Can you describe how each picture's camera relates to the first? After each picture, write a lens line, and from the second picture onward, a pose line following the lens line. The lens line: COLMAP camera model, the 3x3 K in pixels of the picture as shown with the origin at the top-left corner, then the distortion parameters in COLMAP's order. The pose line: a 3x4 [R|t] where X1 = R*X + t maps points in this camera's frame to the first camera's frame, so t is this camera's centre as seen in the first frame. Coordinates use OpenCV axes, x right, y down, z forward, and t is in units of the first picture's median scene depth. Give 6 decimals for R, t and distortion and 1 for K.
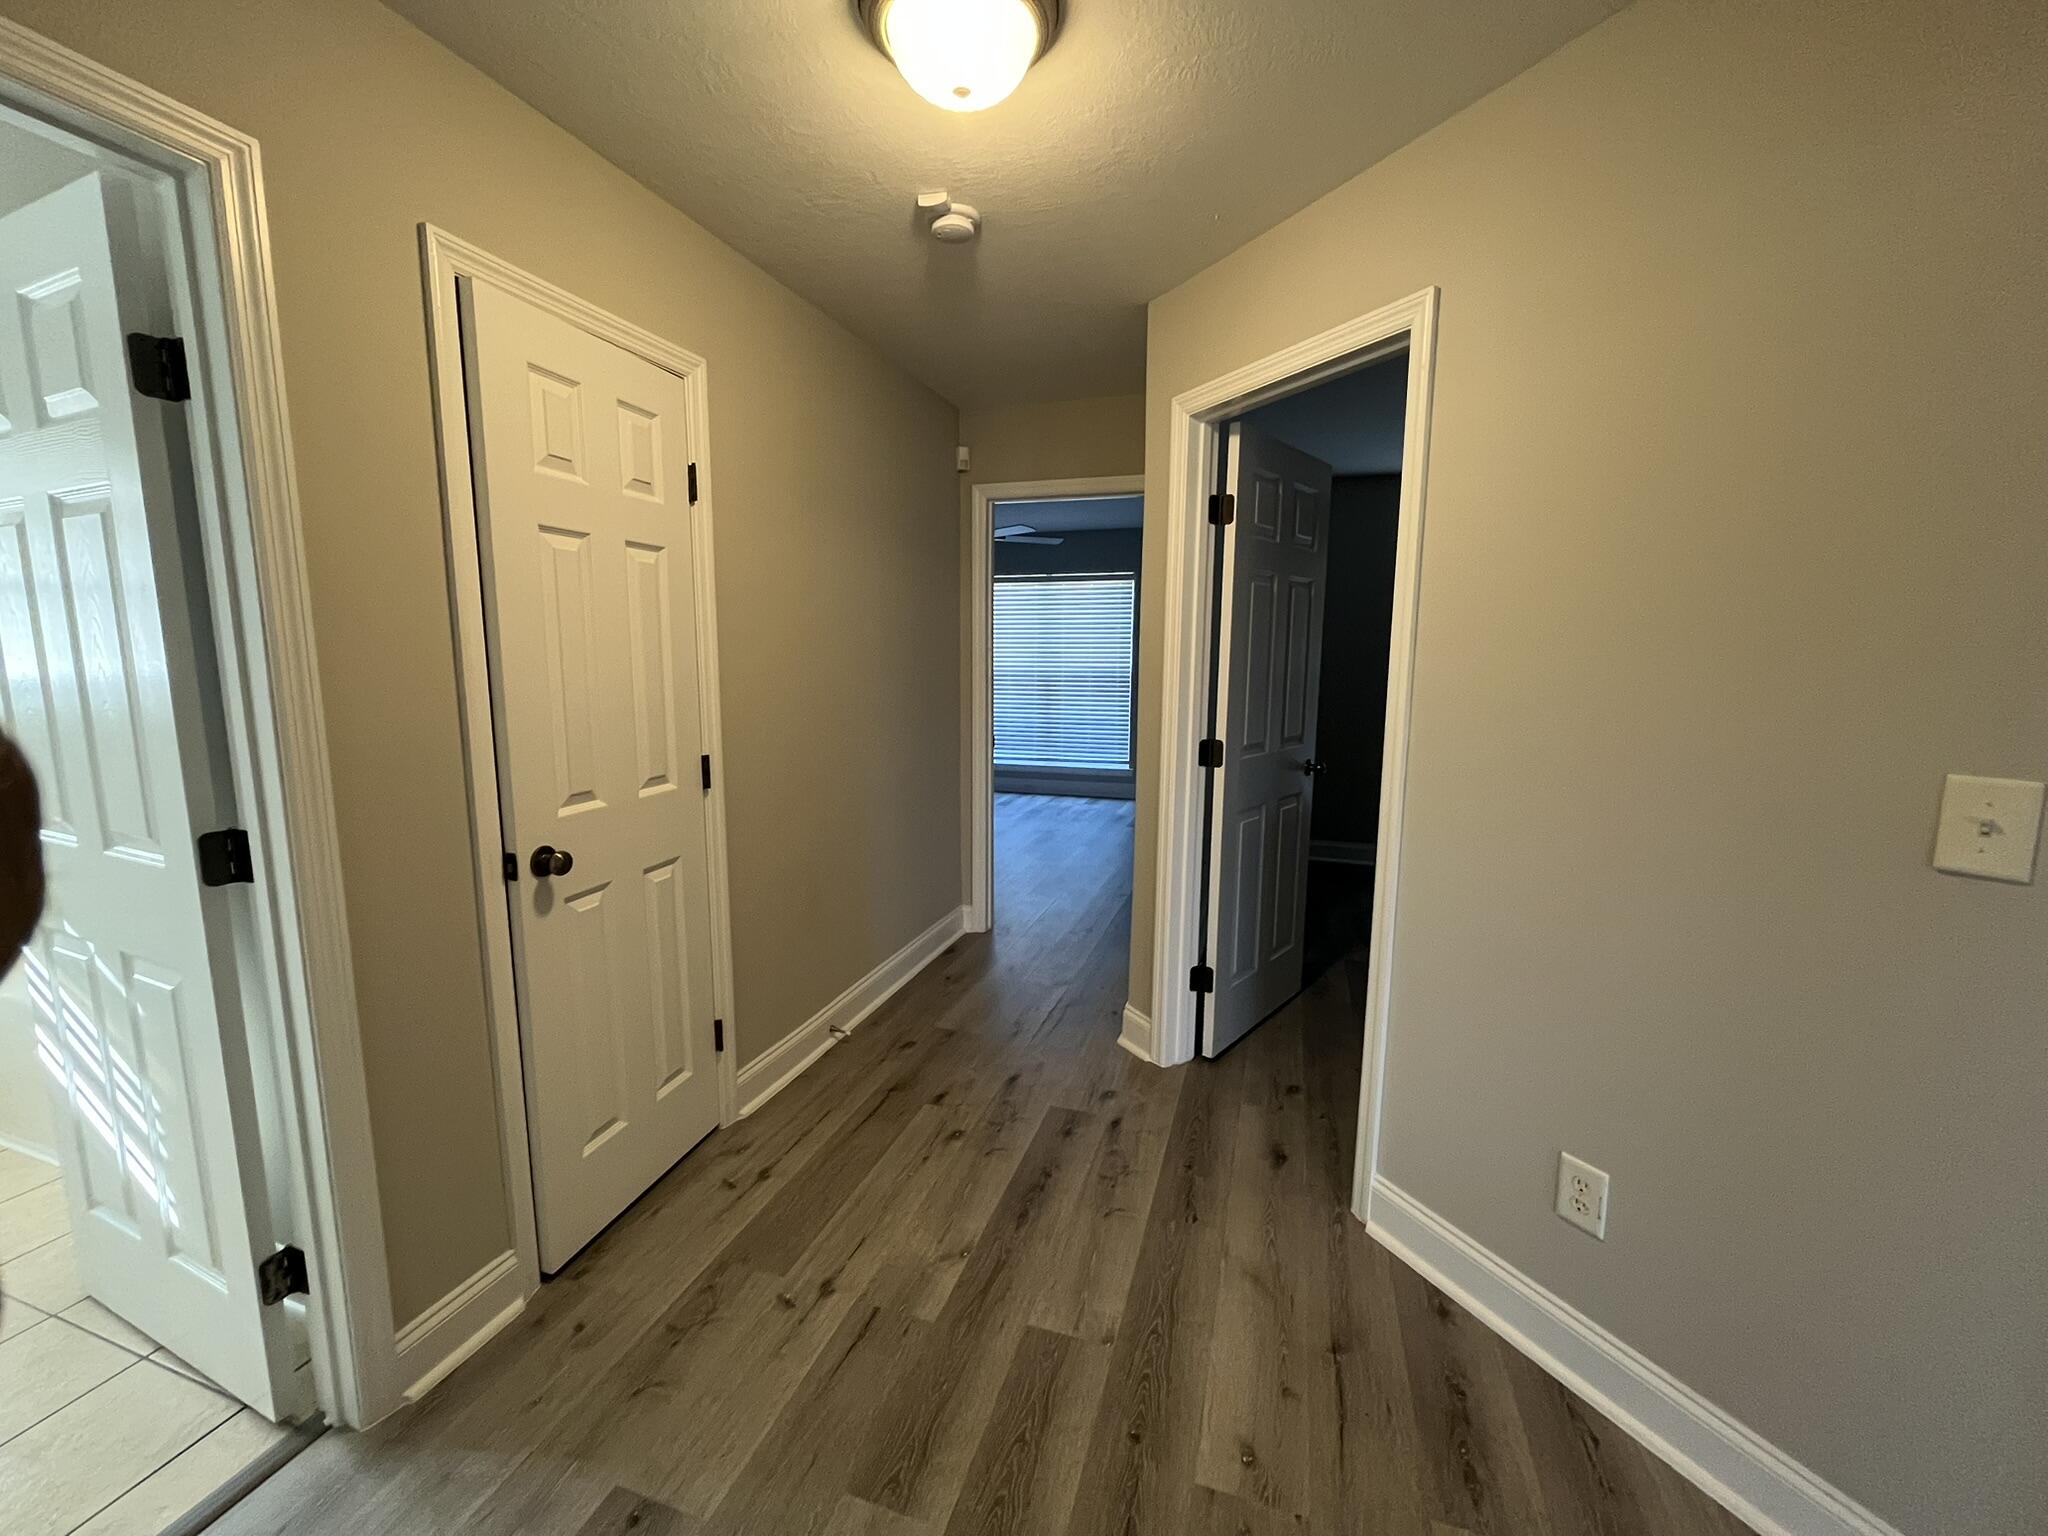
lens RADIAL K [[823.3, 0, 1024.8], [0, 823.3, 768.9], [0, 0, 1]] dist [-0.004178, -0.000681]
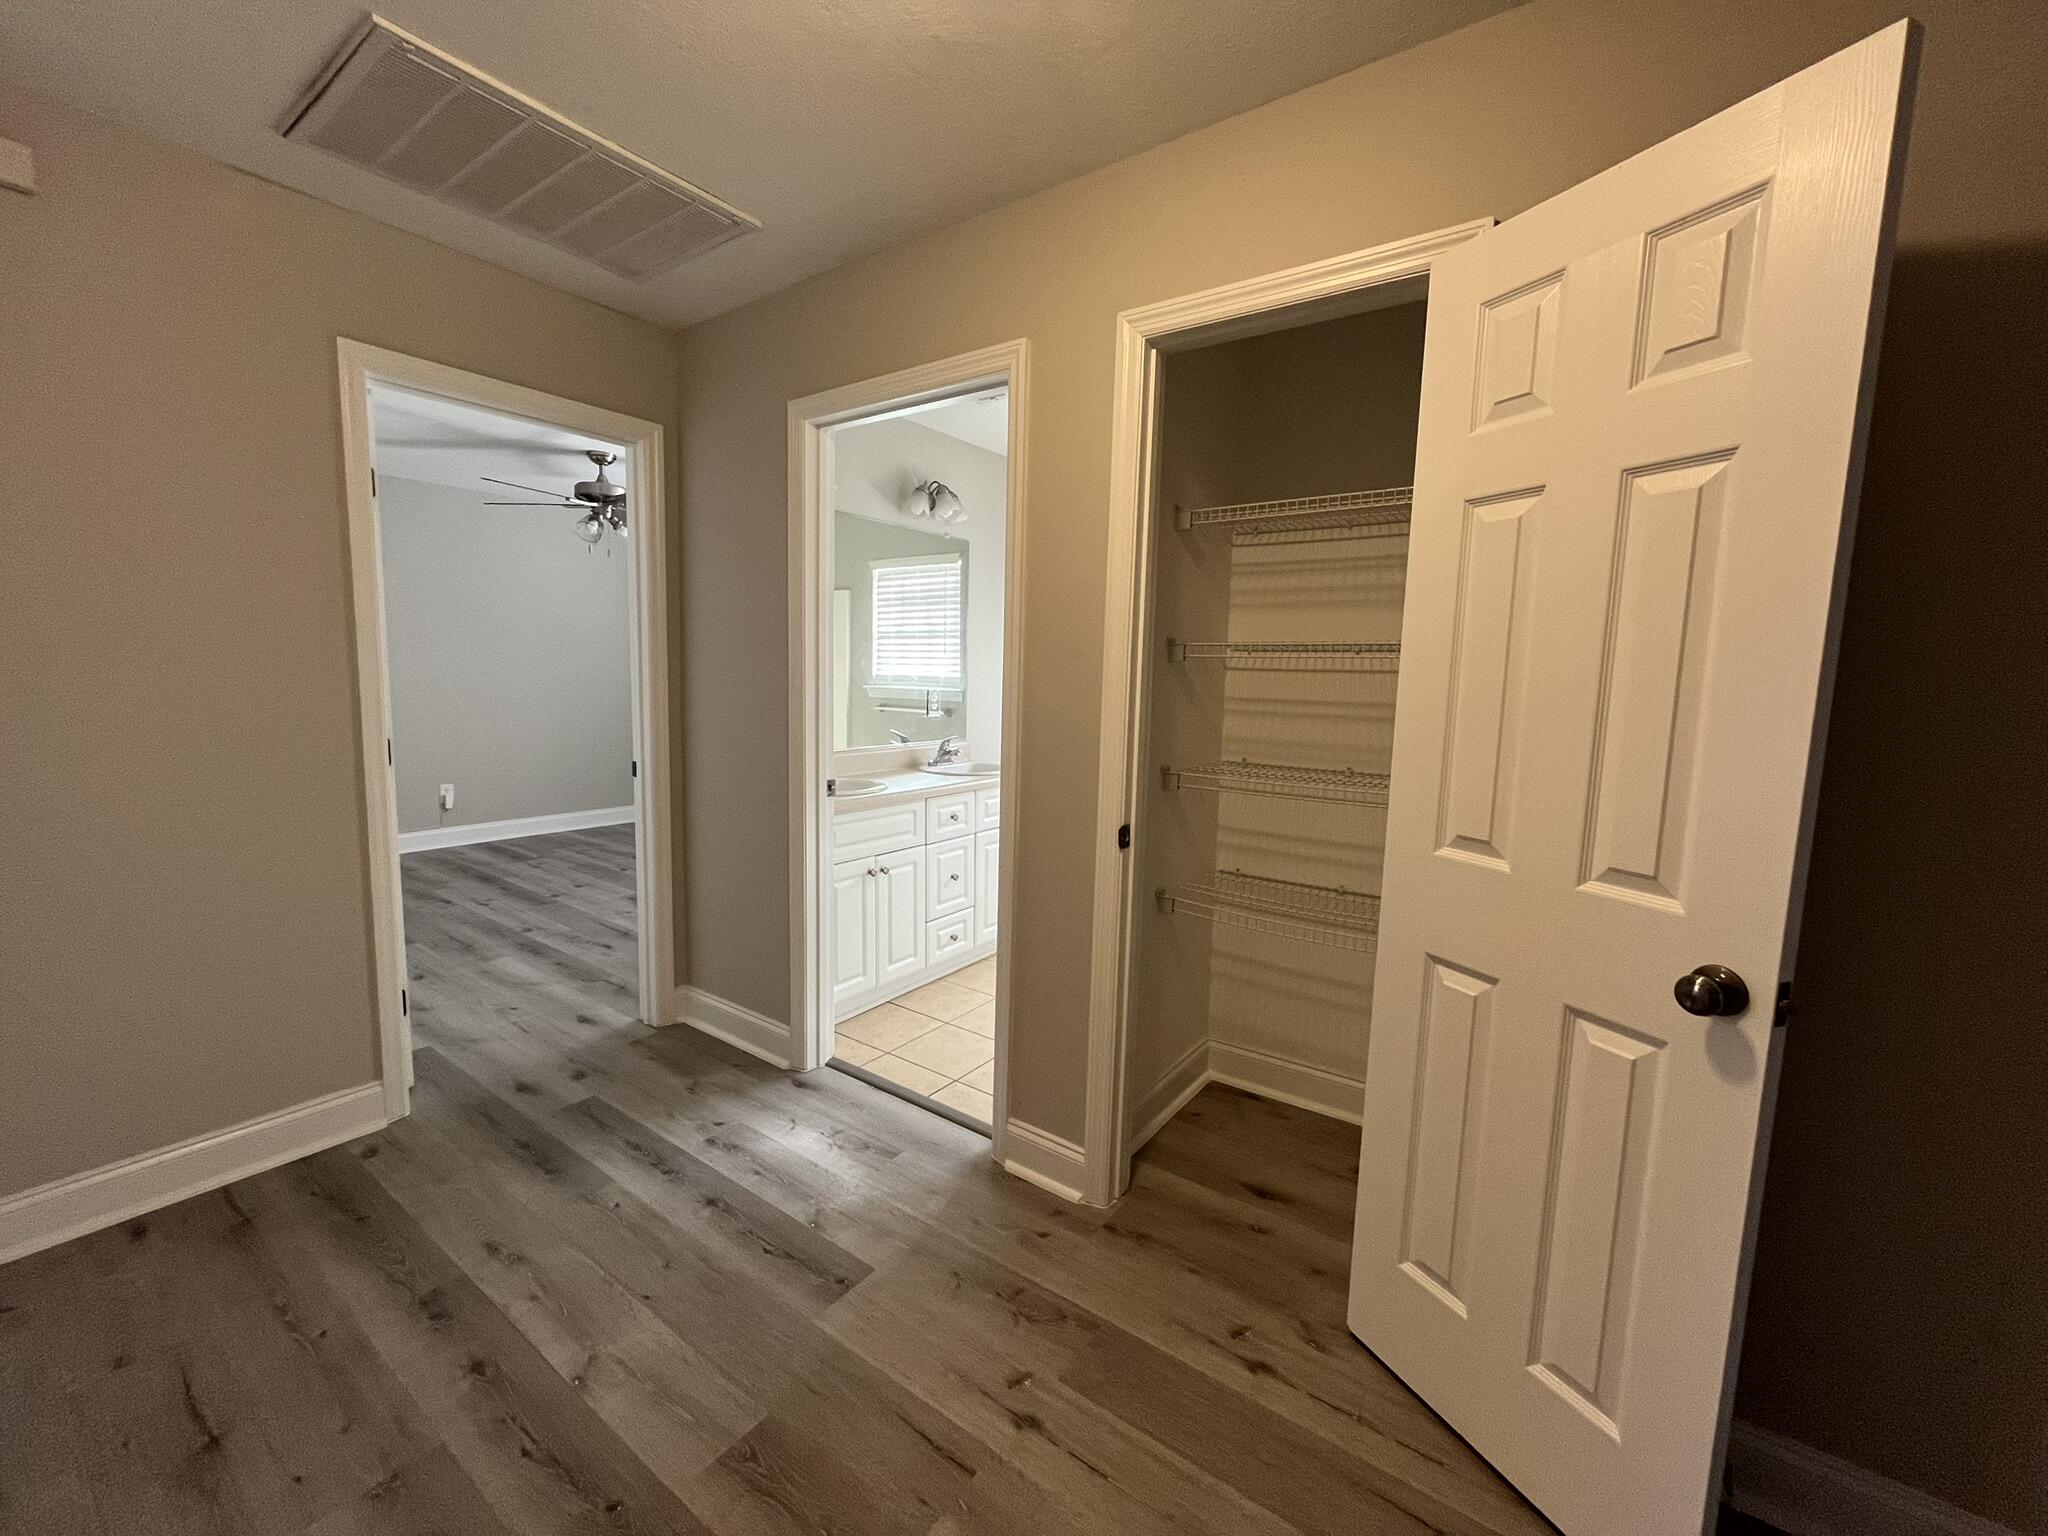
lens RADIAL K [[823.3, 0, 1025.7], [0, 823.3, 766.3], [0, 0, 1]] dist [-0.004178, -0.000681]
pose [[-0.299724, 0.093044, -0.949478, 0.454926], [-0.167634, 0.974612, 0.148425, -0.118382], [0.939183, 0.203652, -0.276517, 1.052798]]
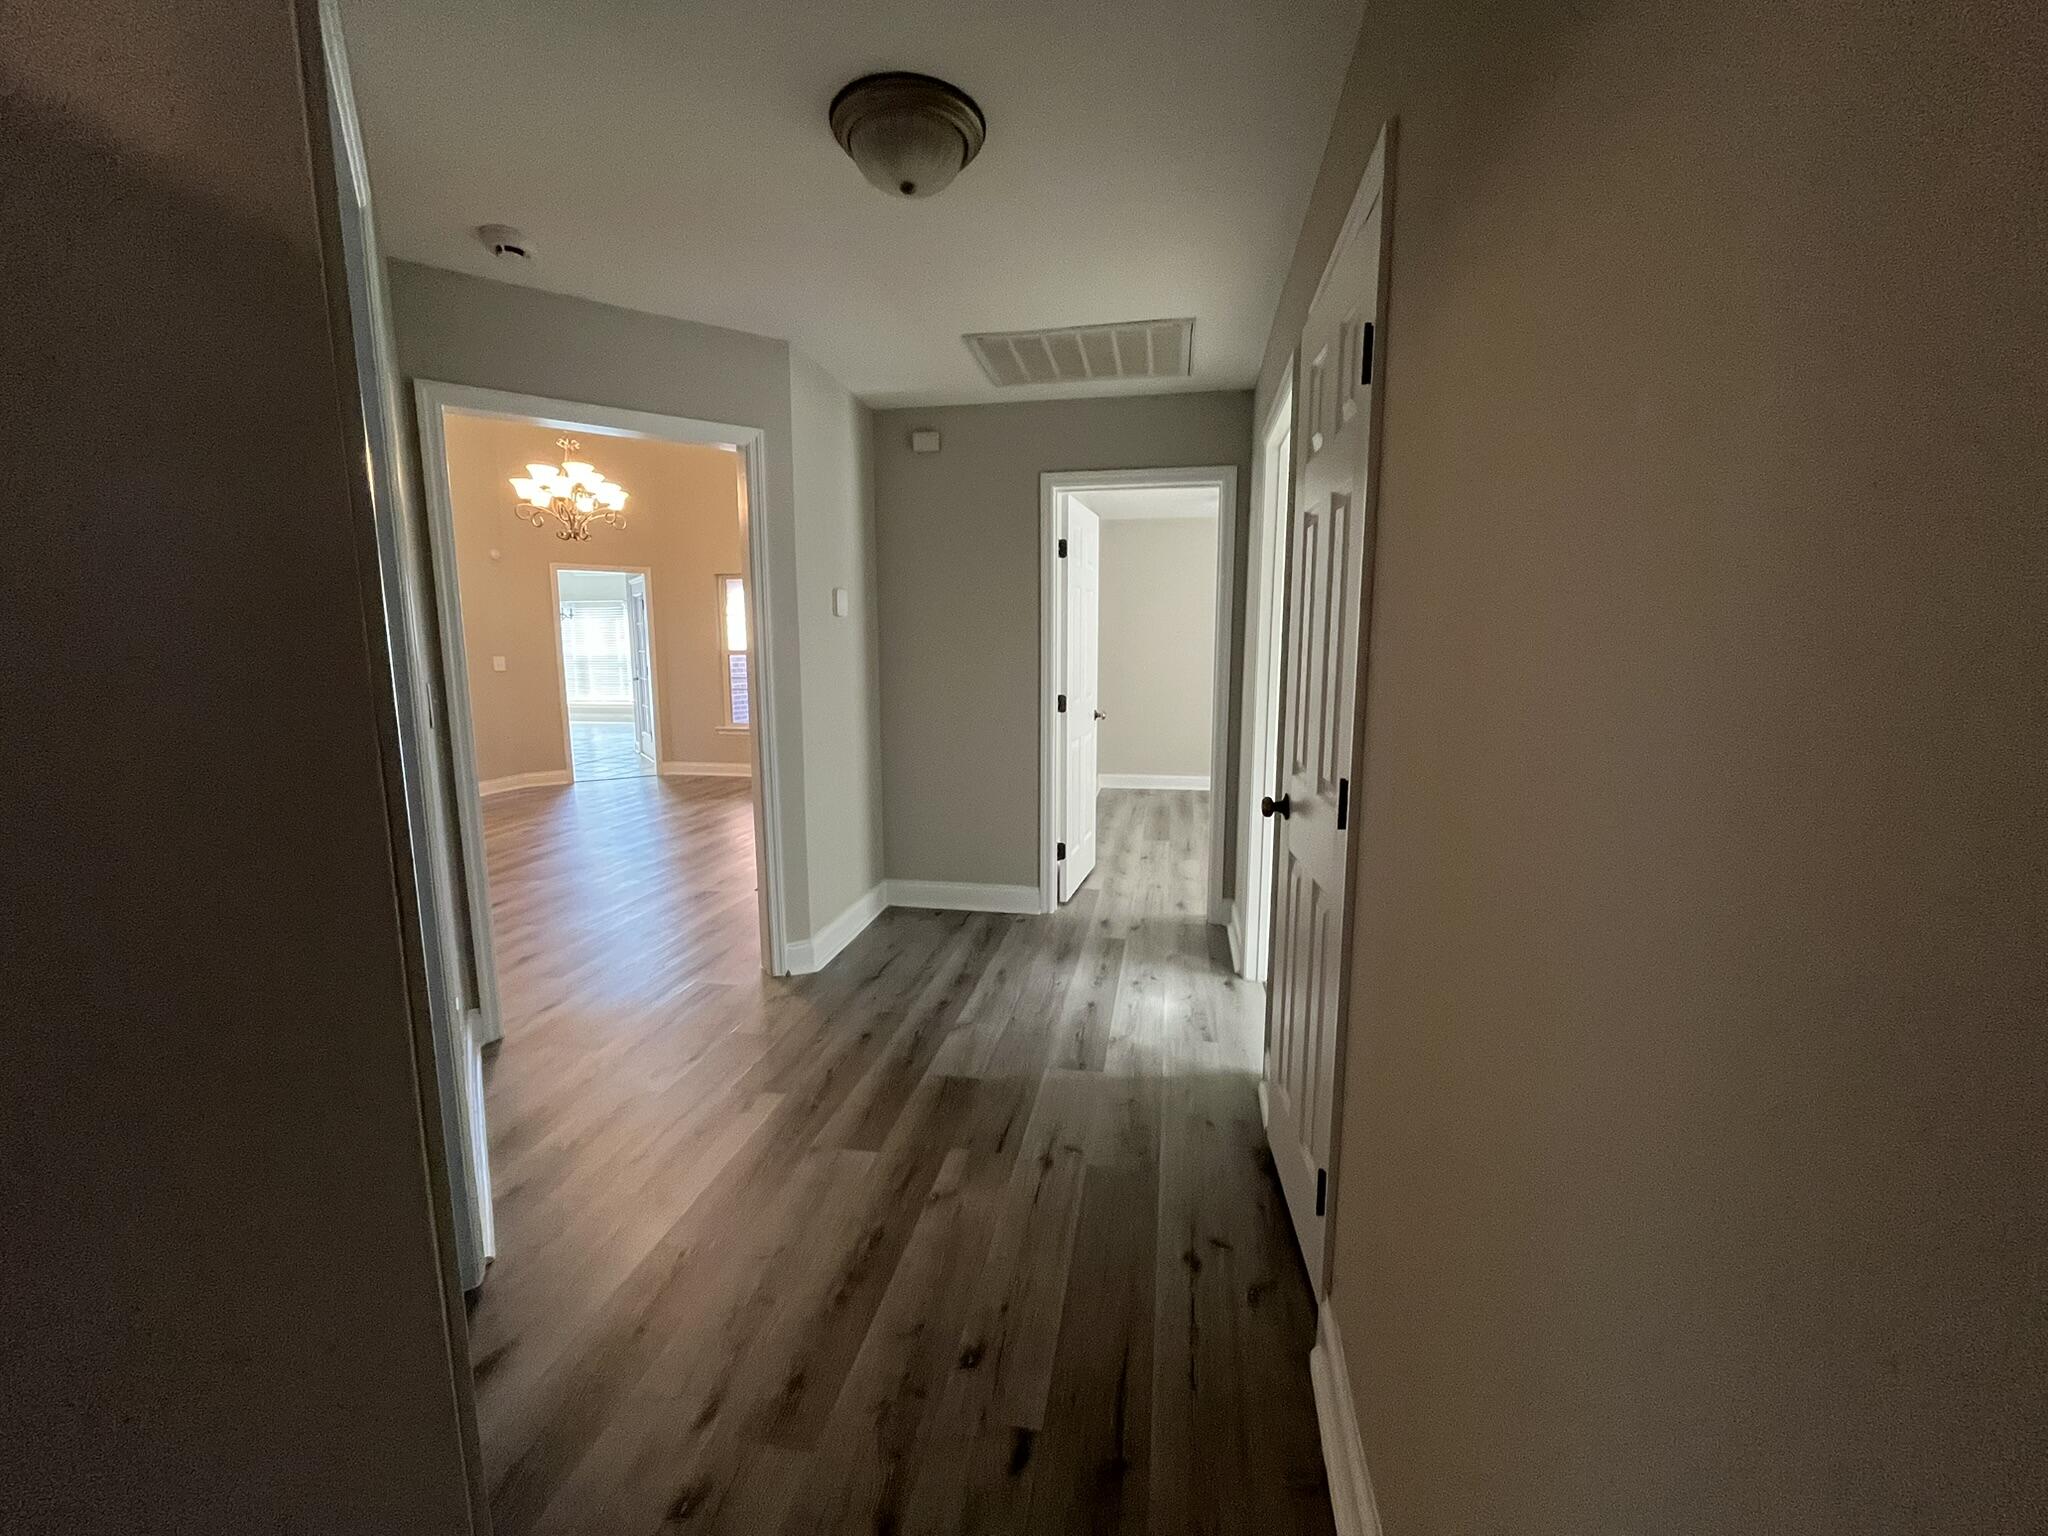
lens RADIAL K [[823.3, 0, 1019.1], [0, 823.3, 769.6], [0, 0, 1]] dist [-0.004178, -0.000681]
pose [[-0.992074, 0.014785, -0.124780, -0.058465], [-0.021727, 0.957912, 0.286238, -0.245263], [0.123761, 0.286680, -0.949999, 1.894746]]
